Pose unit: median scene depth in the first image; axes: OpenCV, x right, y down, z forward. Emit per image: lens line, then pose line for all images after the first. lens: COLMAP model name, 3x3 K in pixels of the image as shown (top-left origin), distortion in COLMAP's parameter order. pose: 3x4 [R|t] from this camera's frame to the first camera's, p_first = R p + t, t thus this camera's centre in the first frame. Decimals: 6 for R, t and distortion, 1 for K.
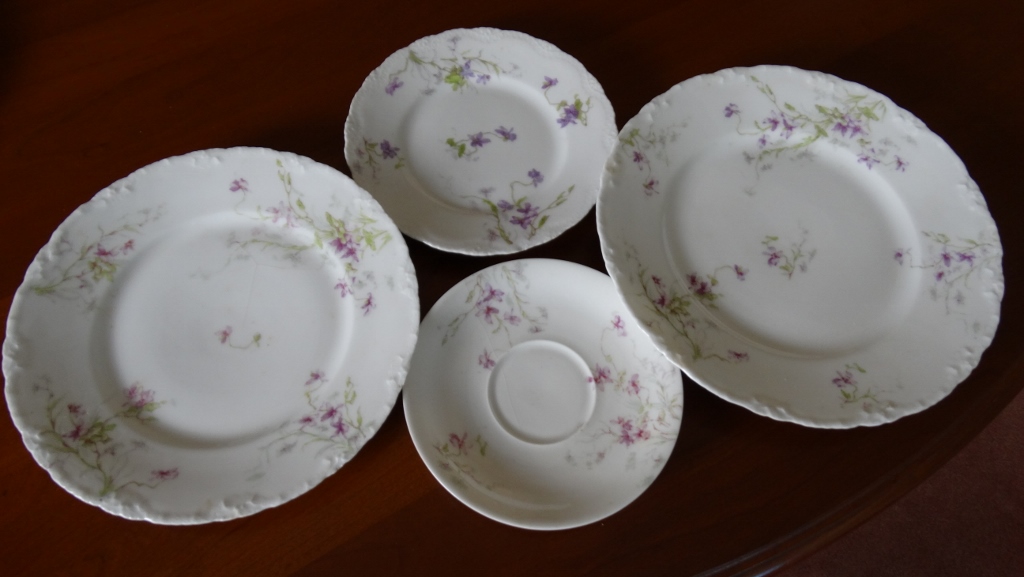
lens RADIAL K [[710.9, 0, 512.0], [0, 710.9, 288.5], [0, 0, 1]] dist [0.001395, -0.035407]
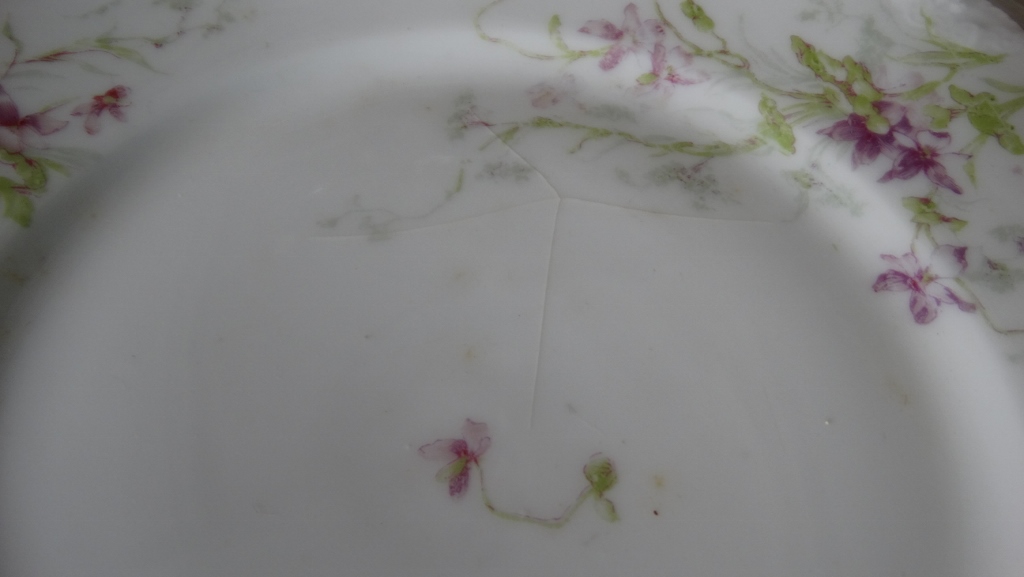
lens RADIAL K [[710.9, 0, 512.0], [0, 710.9, 288.5], [0, 0, 1]] dist [0.001395, -0.035407]
pose [[0.998913, 0.038555, -0.026184, -0.369630], [-0.041517, 0.991410, -0.124029, 0.036627], [0.021178, 0.124981, 0.991933, 0.731106]]
